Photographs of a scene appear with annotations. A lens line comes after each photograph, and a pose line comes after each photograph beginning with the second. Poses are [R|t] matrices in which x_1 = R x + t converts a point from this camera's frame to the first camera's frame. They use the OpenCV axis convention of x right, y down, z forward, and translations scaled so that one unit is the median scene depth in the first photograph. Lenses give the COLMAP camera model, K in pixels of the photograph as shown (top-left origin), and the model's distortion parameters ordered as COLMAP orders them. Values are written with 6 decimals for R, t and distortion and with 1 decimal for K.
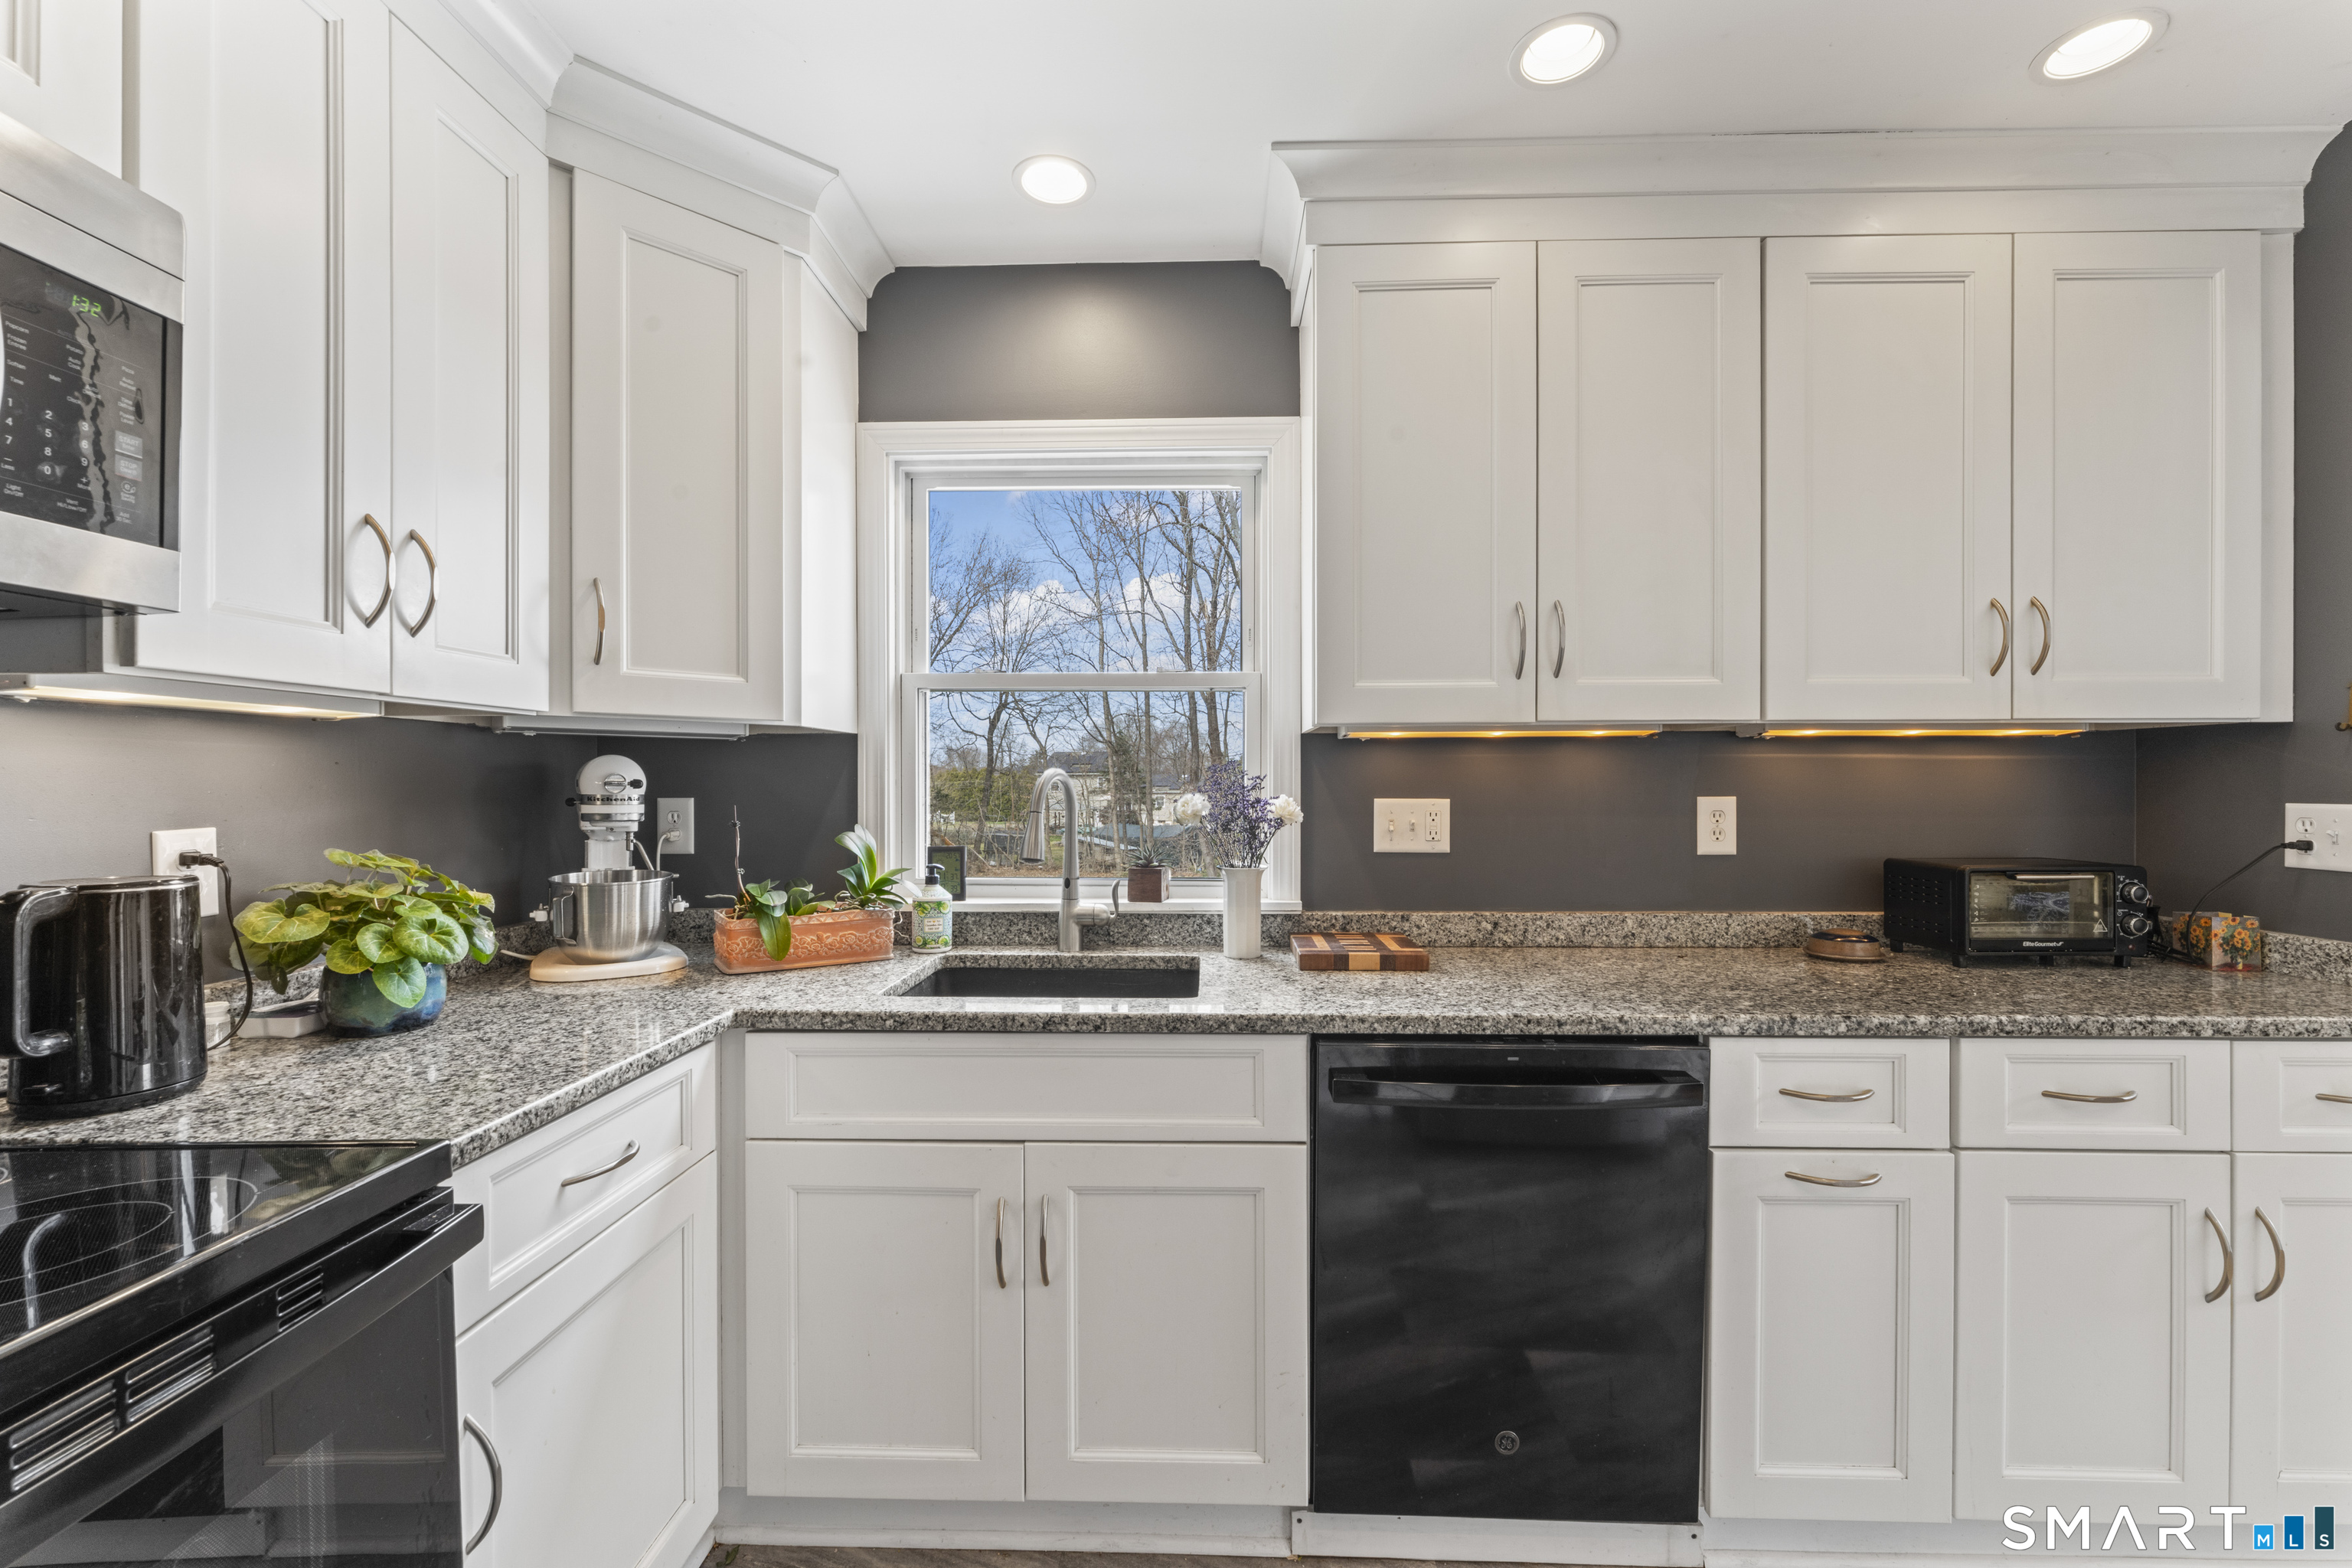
lens RADIAL K [[959.6, 0, 1176.0], [0, 959.6, 784.0], [0, 0, 1]] dist [0.000209, -0.000897]
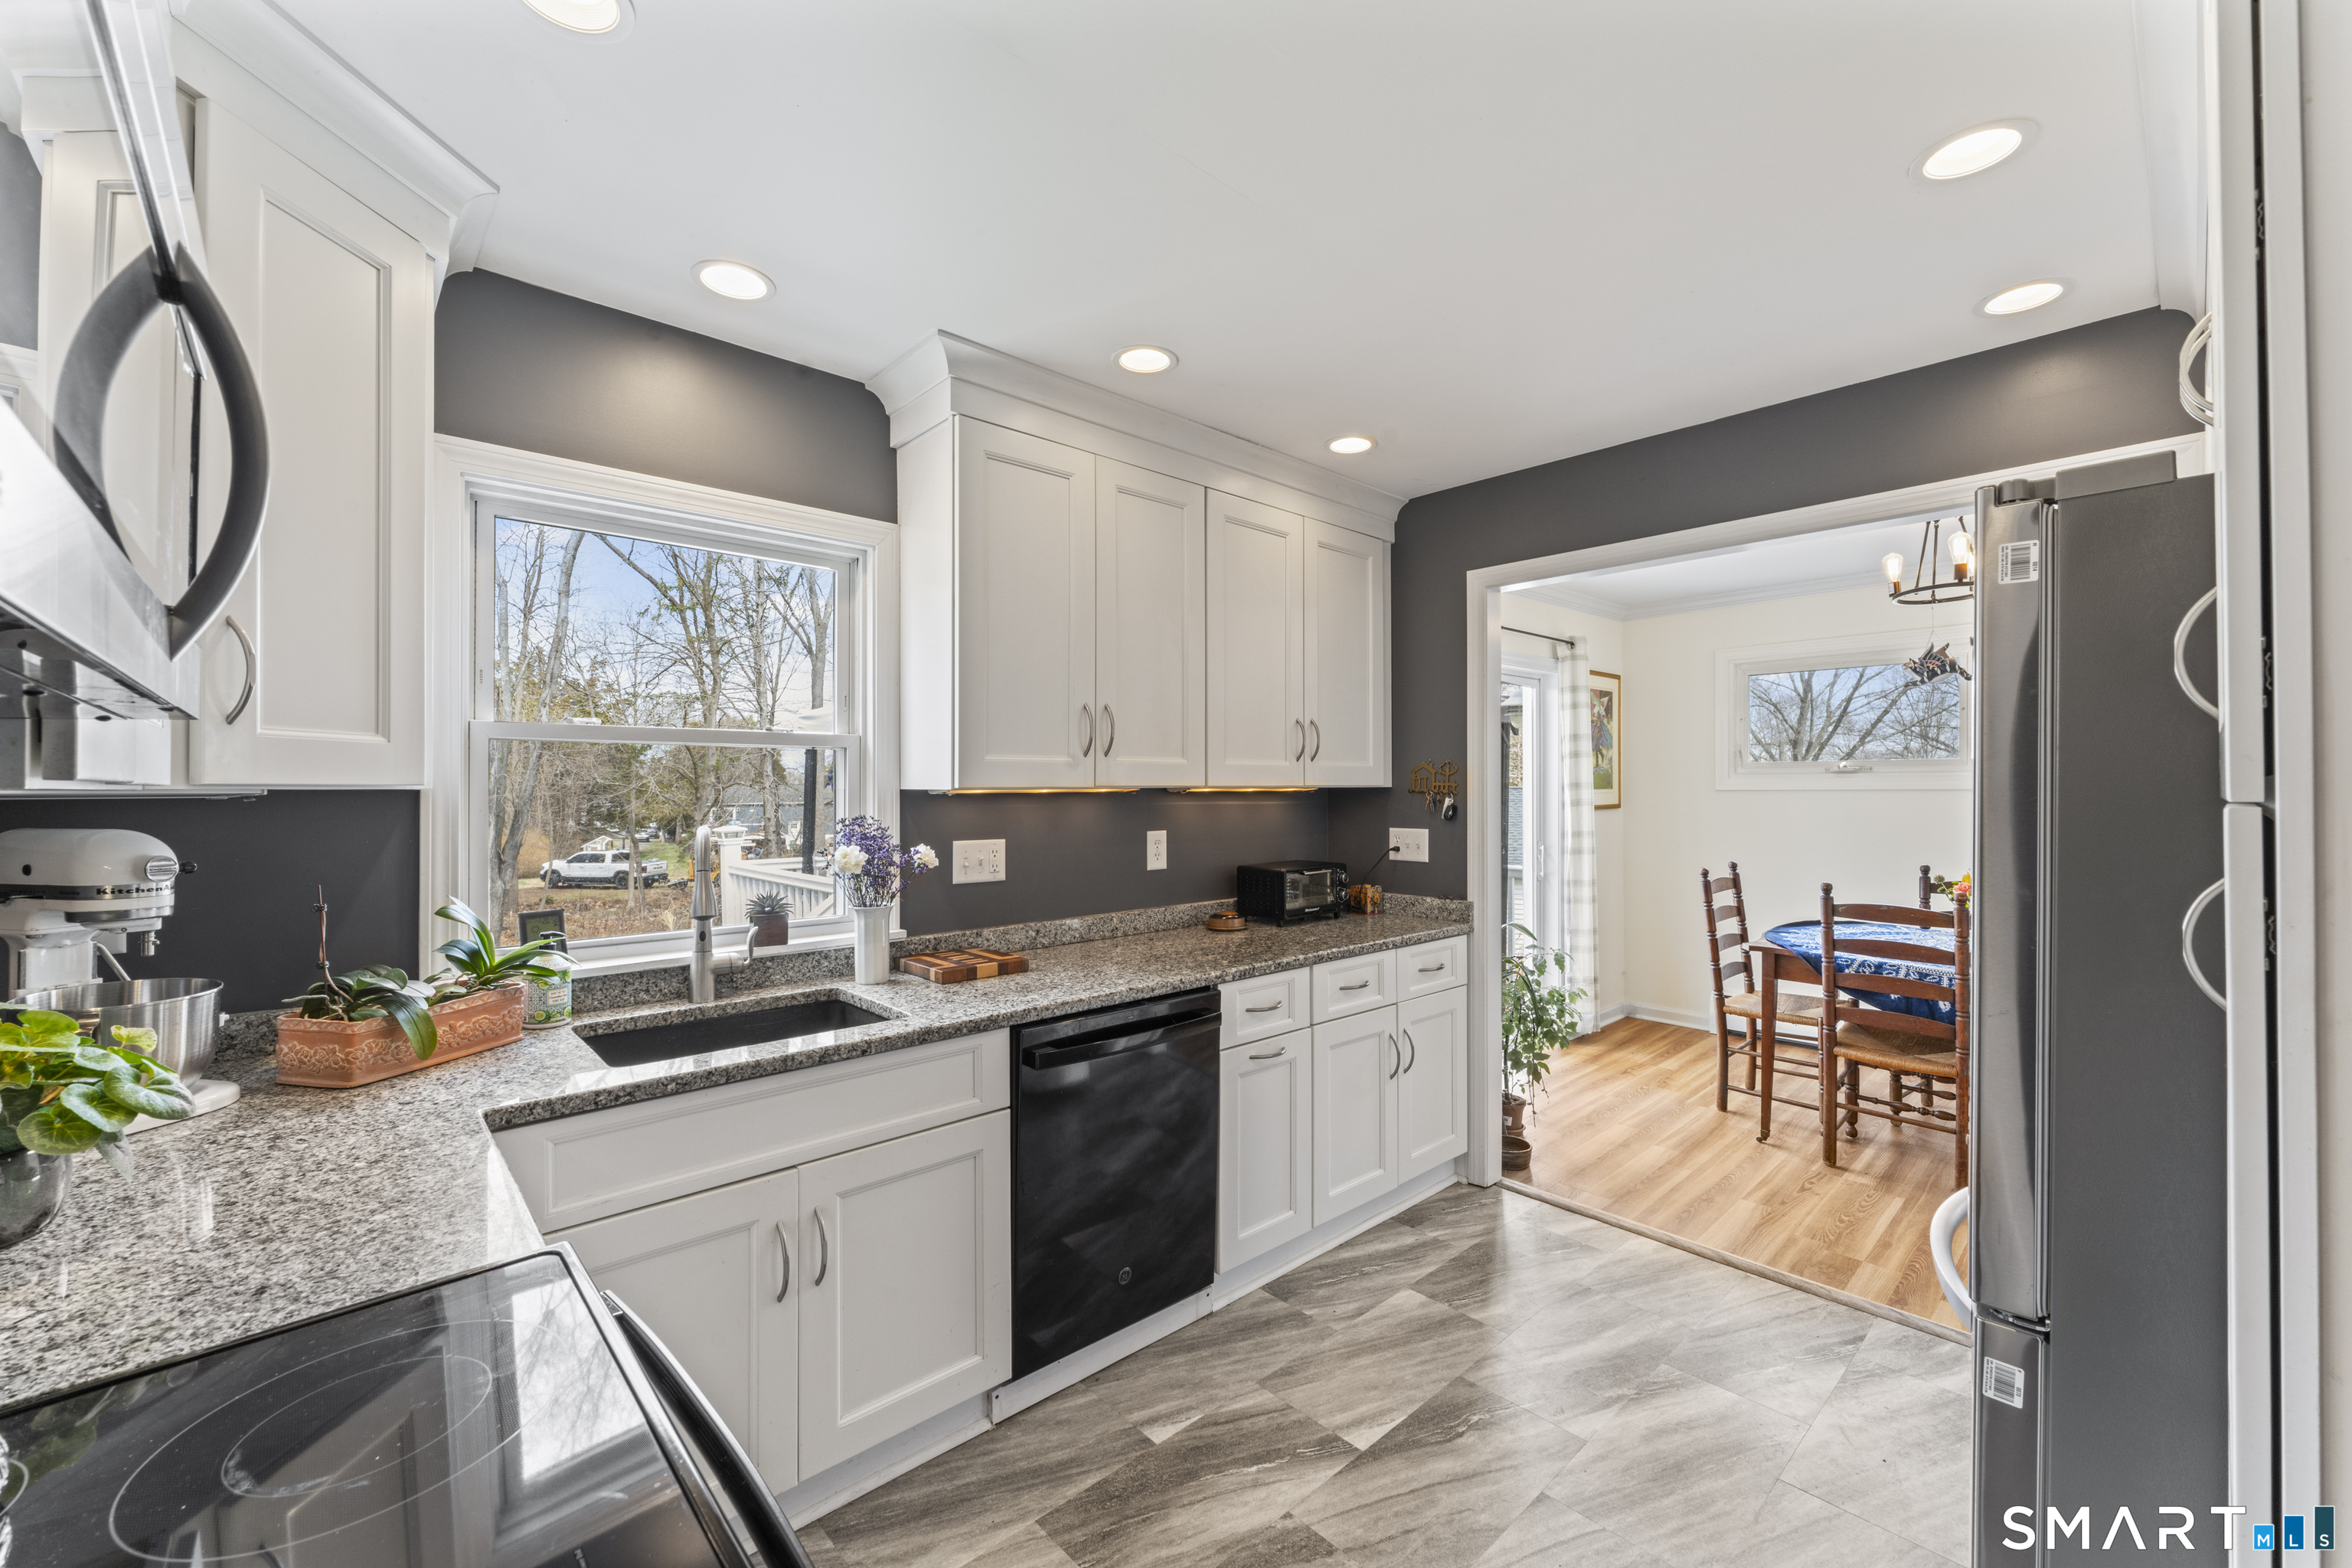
lens RADIAL K [[952.6, 0, 1183.1], [0, 952.6, 779.4], [0, 0, 1]] dist [0.000253, 0.004702]
pose [[0.712587, 0.004830, 0.701568, -0.533902], [0.003563, 0.999938, -0.010503, -0.060632], [-0.701575, 0.009984, 0.712526, -0.110366]]
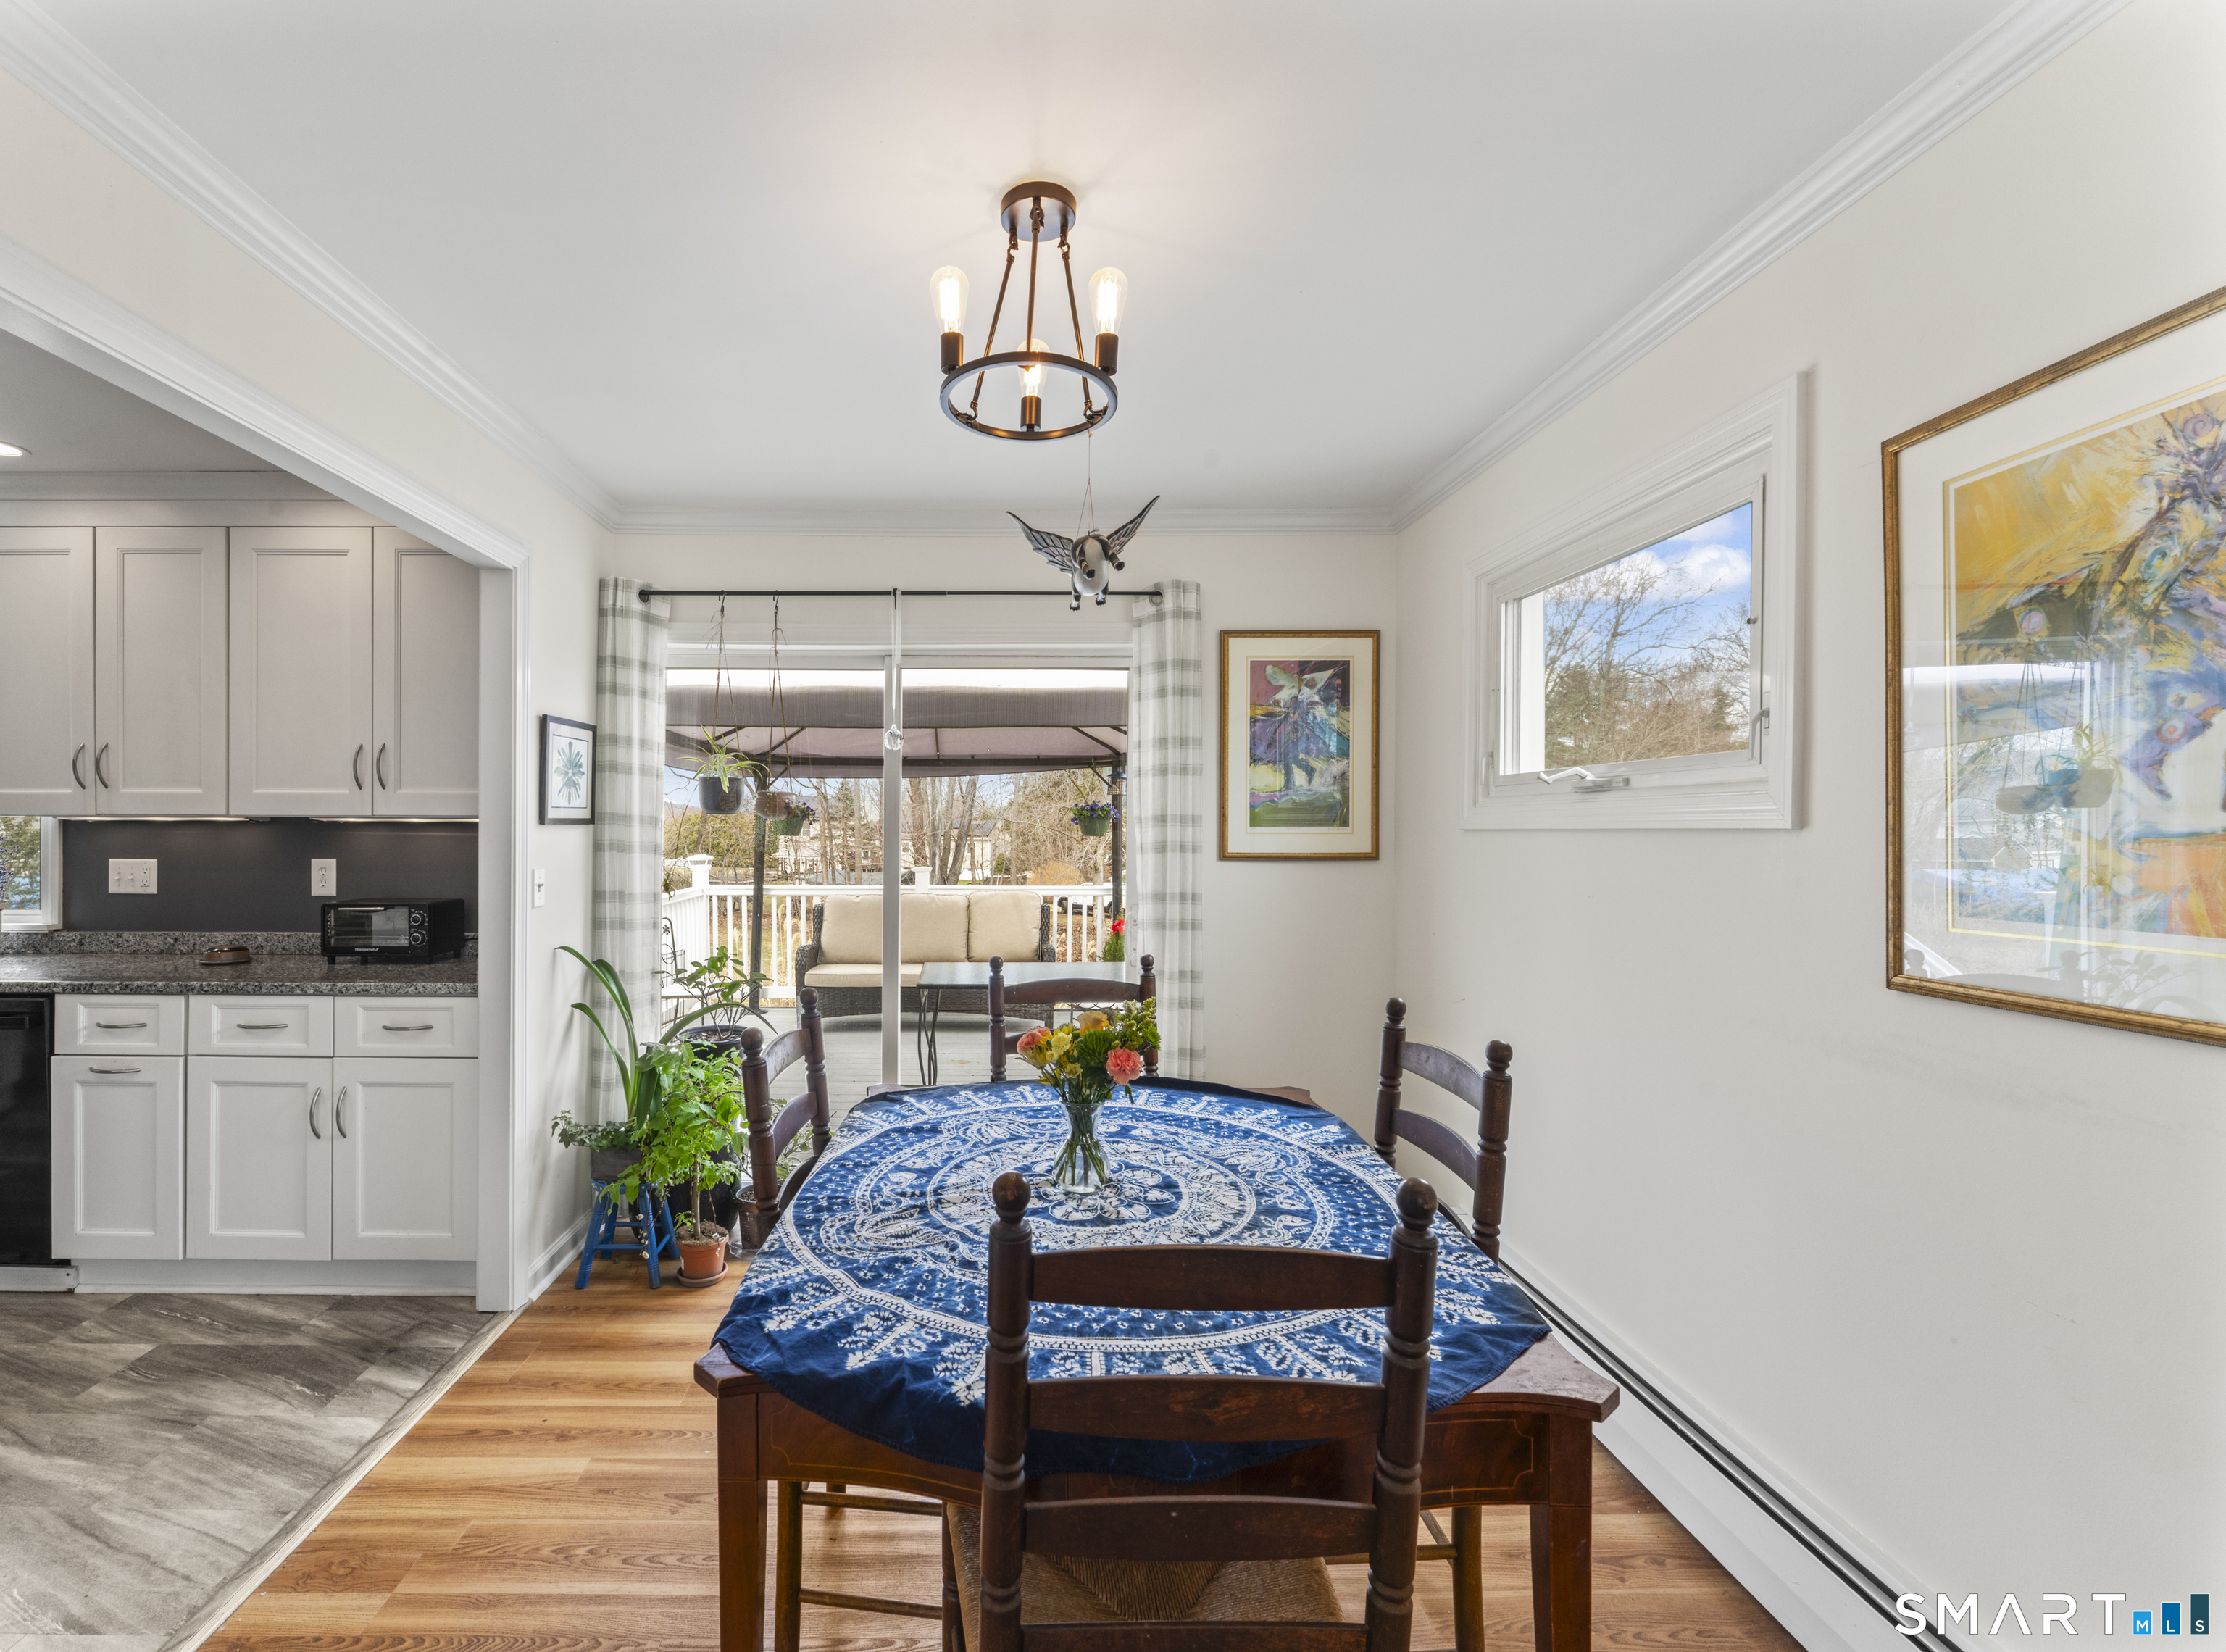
lens RADIAL K [[985.4, 0, 983.0], [0, 985.4, 832.4], [0, 0, 1]] dist [-0.002918, -0.000582]
pose [[0.999679, 0.005215, 0.024808, 1.877871], [-0.005249, 0.999985, 0.001314, -0.044784], [-0.024801, -0.001444, 0.999691, -0.746287]]
